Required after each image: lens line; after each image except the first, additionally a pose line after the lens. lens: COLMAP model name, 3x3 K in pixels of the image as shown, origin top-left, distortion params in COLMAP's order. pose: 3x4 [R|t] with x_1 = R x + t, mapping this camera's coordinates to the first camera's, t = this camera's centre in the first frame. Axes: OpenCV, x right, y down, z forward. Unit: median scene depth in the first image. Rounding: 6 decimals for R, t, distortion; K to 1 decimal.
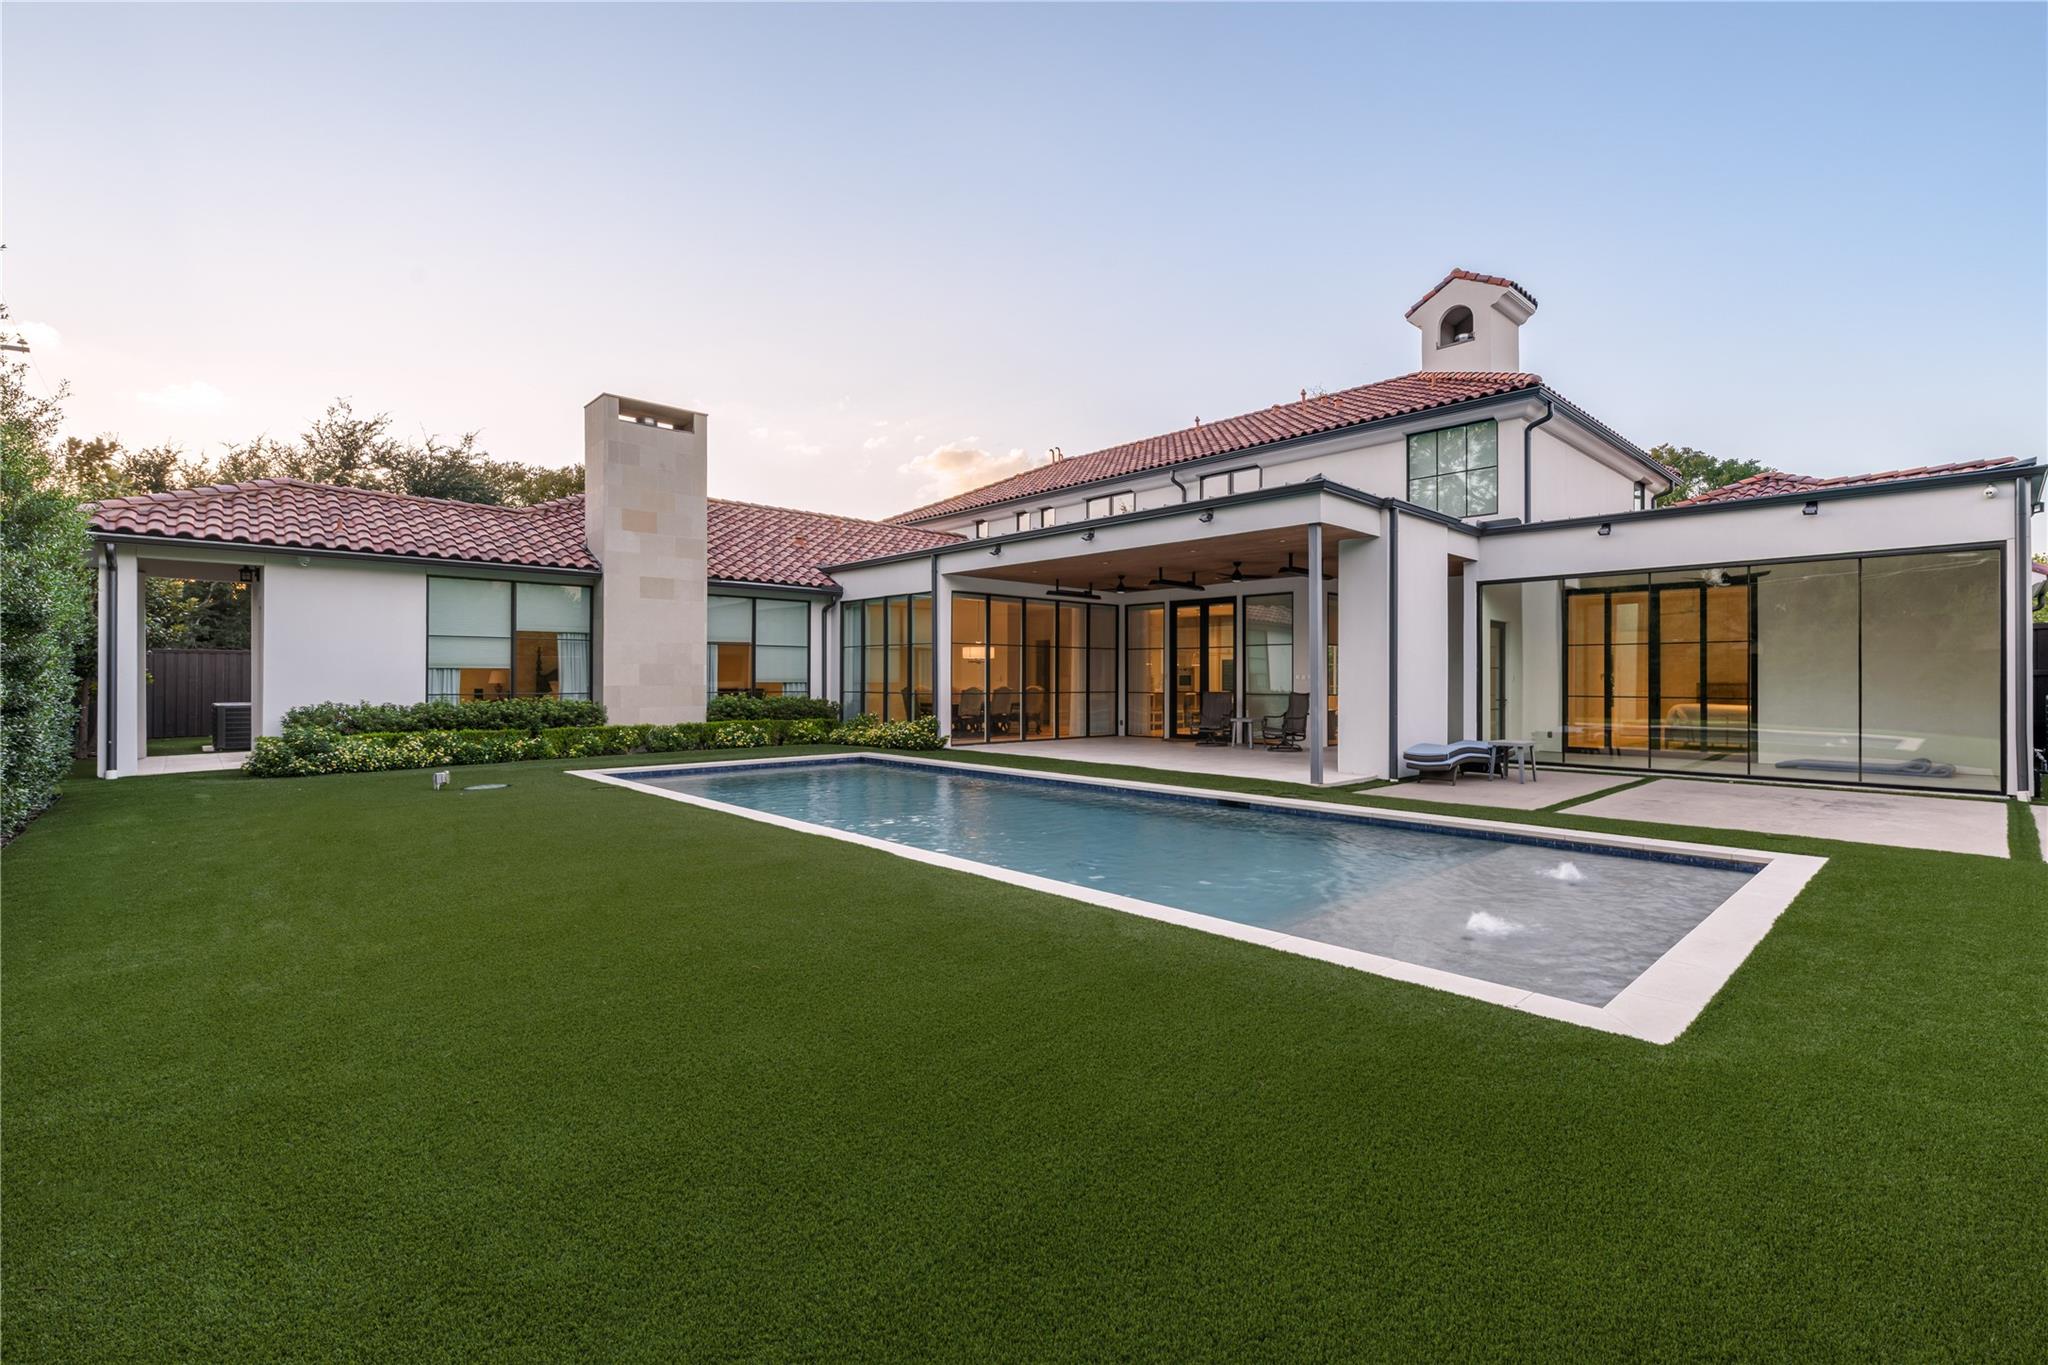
lens RADIAL K [[895.5, 0, 1116.1], [0, 895.5, 672.2], [0, 0, 1]] dist [-0.001986, -0.000293]
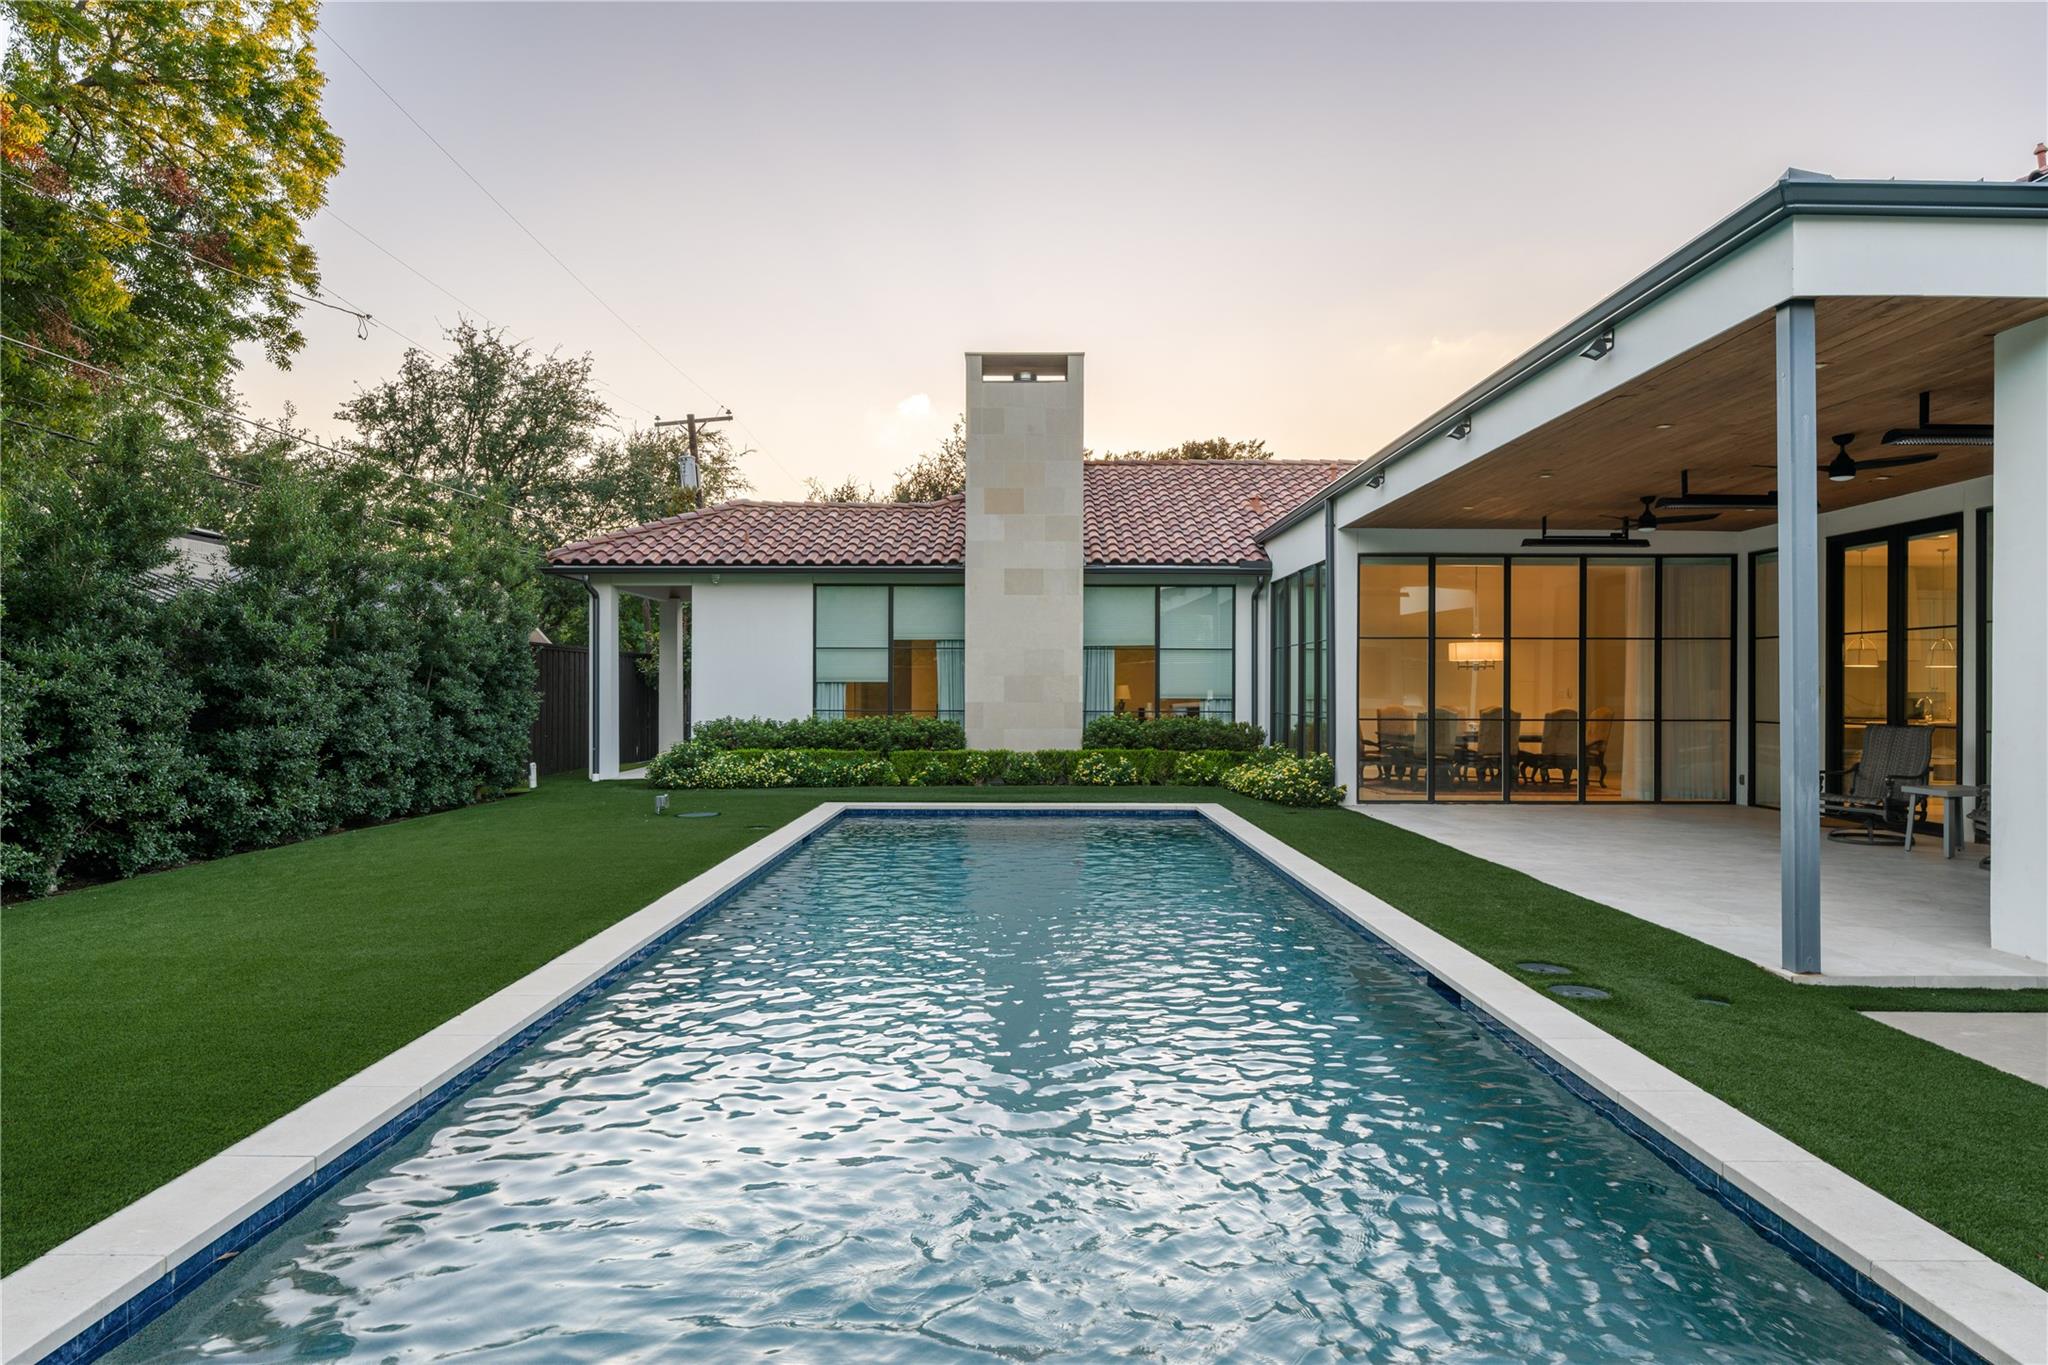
lens RADIAL K [[1159.4, 0, 1015.8], [0, 1159.4, 687.9], [0, 0, 1]] dist [-0.002626, -0.001063]
pose [[0.694048, -0.001555, -0.719927, 0.233419], [0.004509, 0.999987, 0.002186, -0.000352], [0.719915, -0.004763, 0.694046, 0.269919]]
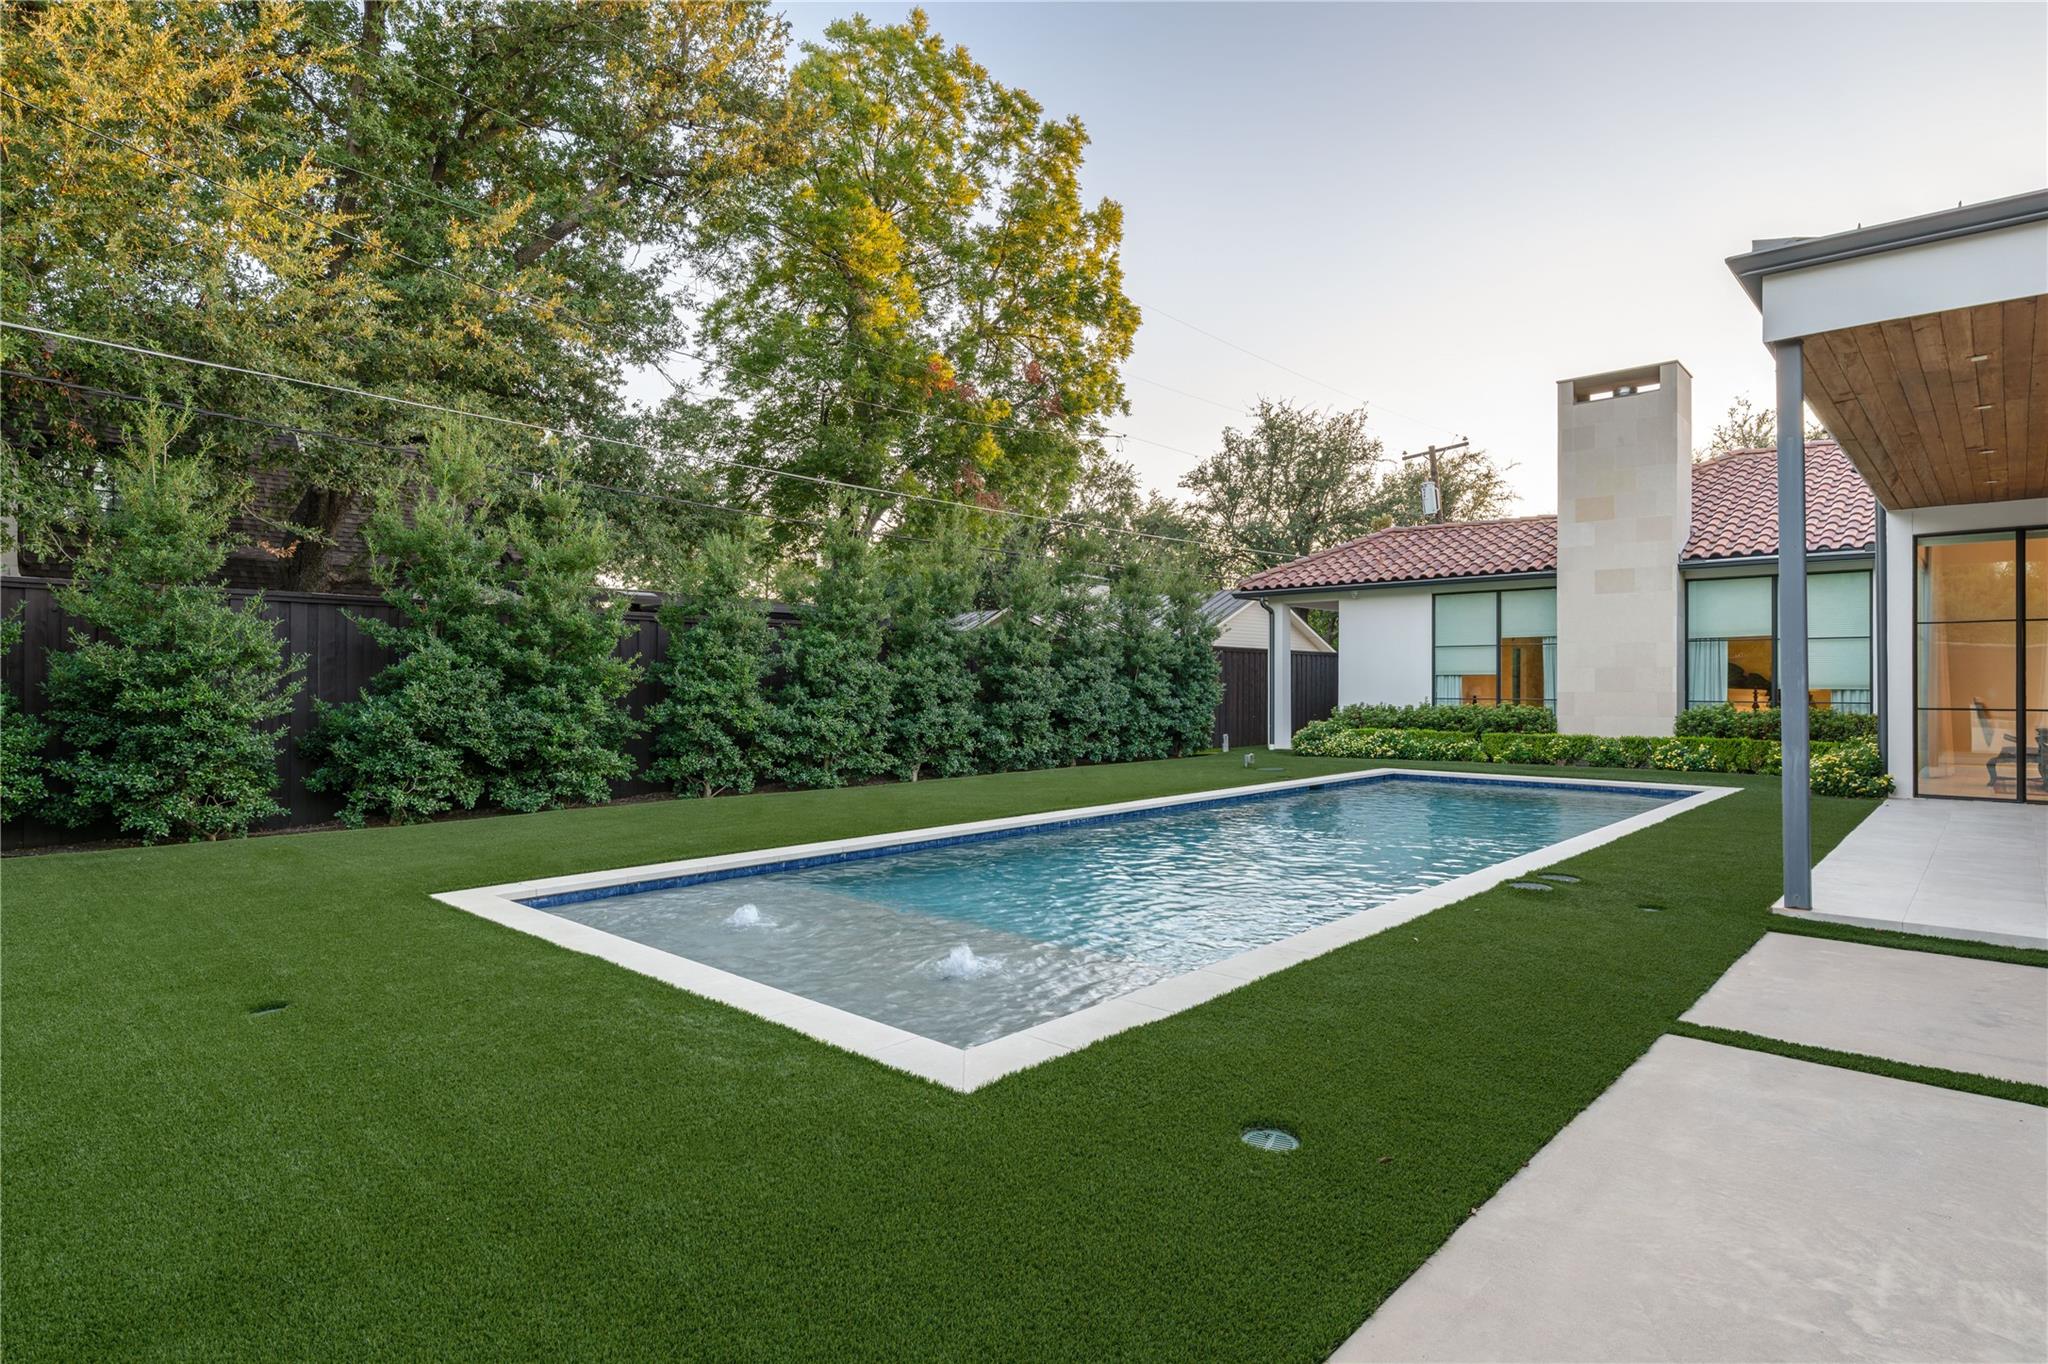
lens RADIAL K [[1047.4, 0, 1022.7], [0, 1047.4, 674.7], [0, 0, 1]] dist [0.002574, 0.000535]
pose [[0.030628, -0.011725, -0.999462, 0.494914], [0.005526, 0.999918, -0.011561, 0.006592], [0.999516, -0.005169, 0.030690, 0.388213]]
